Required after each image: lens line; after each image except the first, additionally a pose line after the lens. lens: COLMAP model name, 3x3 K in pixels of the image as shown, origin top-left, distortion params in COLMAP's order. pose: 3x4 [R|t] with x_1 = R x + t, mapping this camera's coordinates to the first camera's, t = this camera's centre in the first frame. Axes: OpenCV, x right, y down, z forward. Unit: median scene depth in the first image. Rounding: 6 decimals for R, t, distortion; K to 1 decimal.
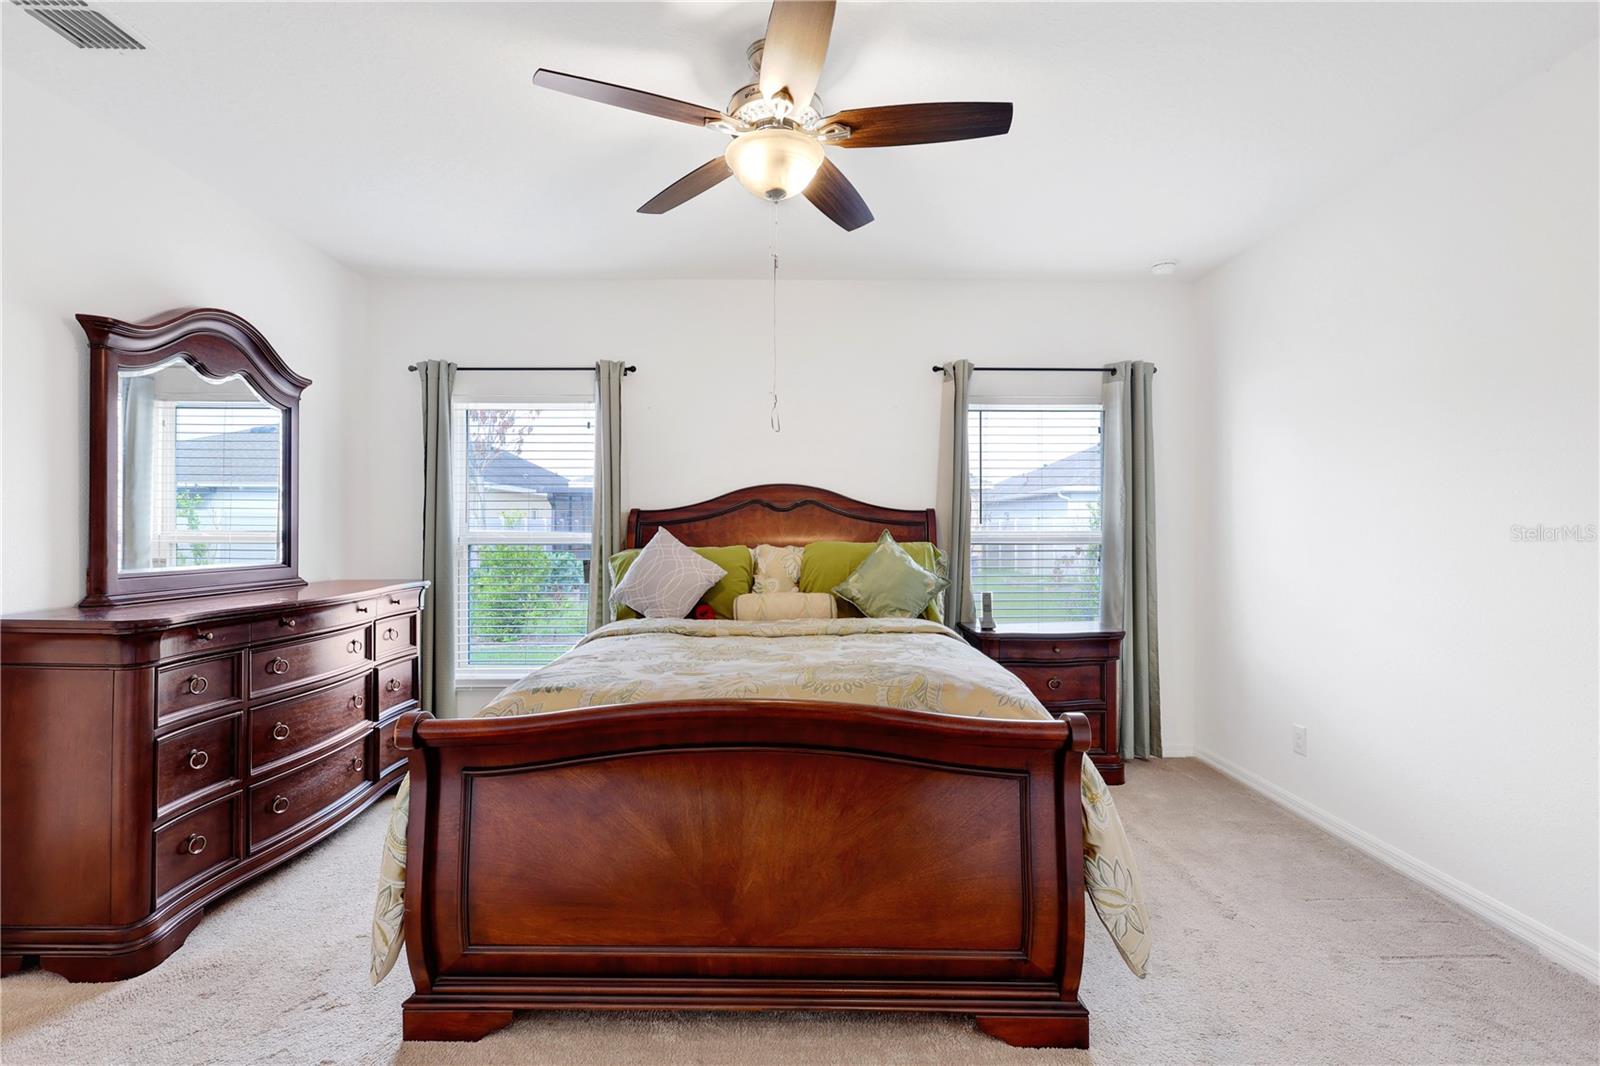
lens RADIAL K [[752.1, 0, 800.3], [0, 752.1, 533.1], [0, 0, 1]] dist [0.000827, 0.000189]
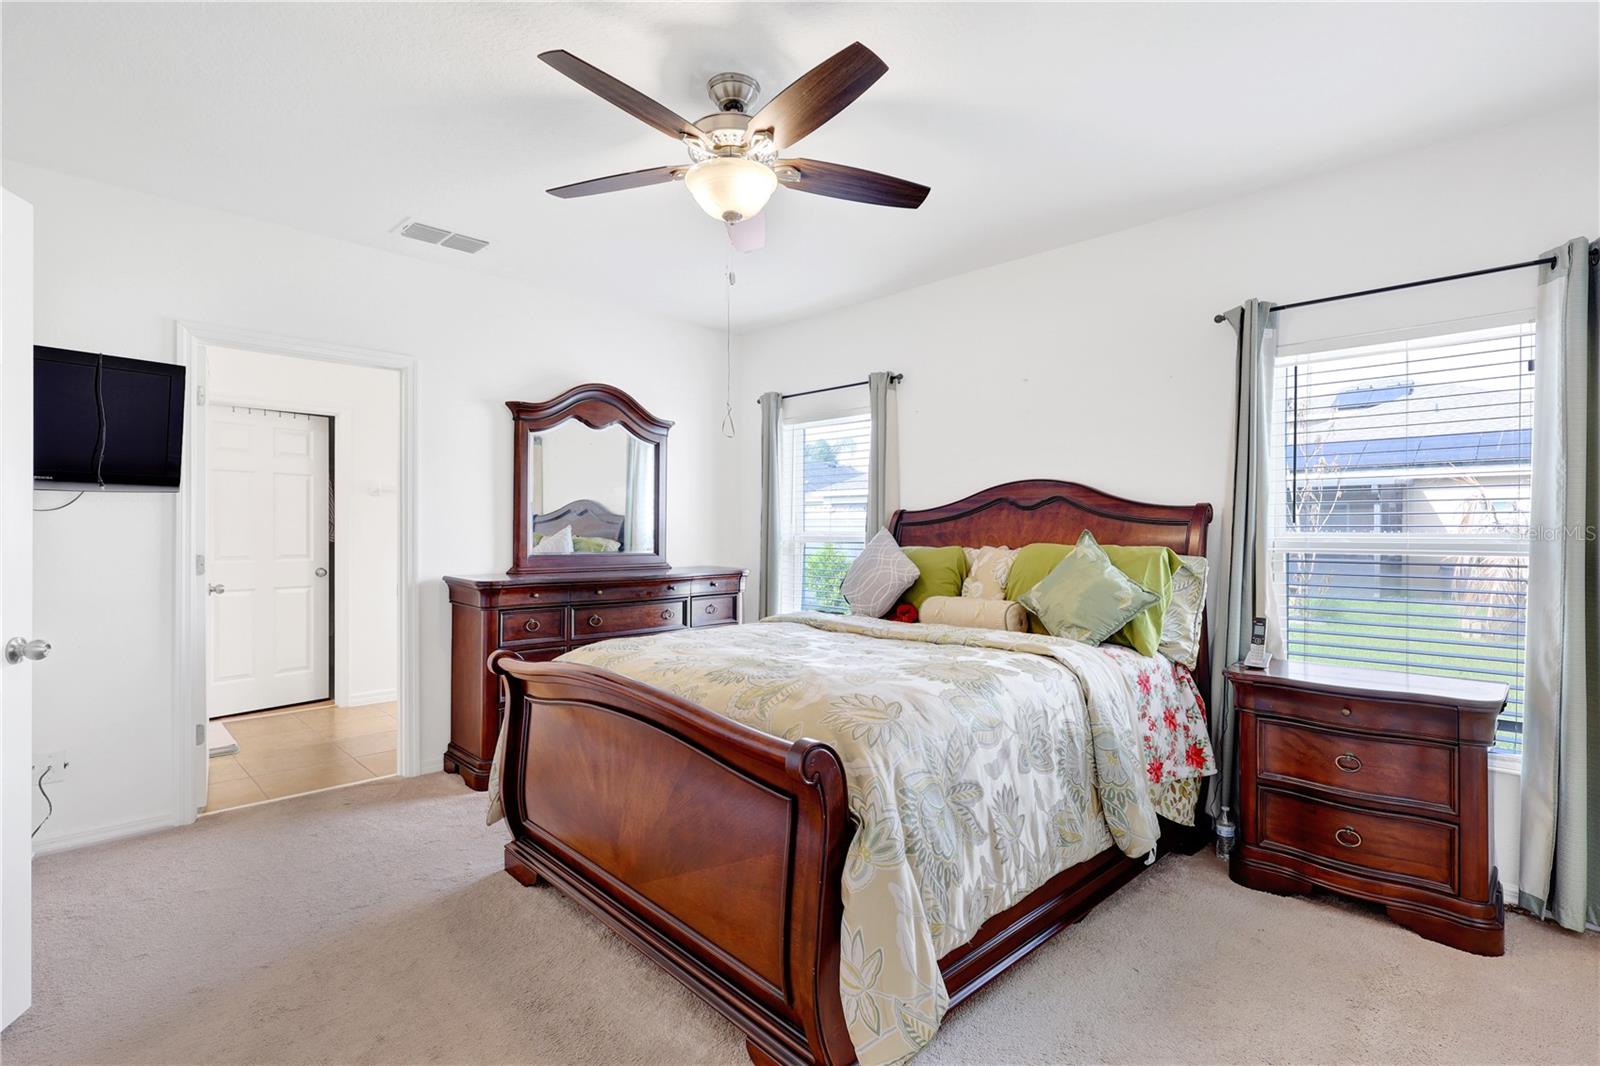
lens RADIAL K [[752.1, 0, 798.6], [0, 752.1, 533.3], [0, 0, 1]] dist [0.000827, 0.000189]
pose [[0.697154, 0.004818, -0.716905, 0.484643], [-0.007686, 0.999970, -0.000753, 0.002169], [0.716880, 0.006035, 0.697170, 0.192705]]
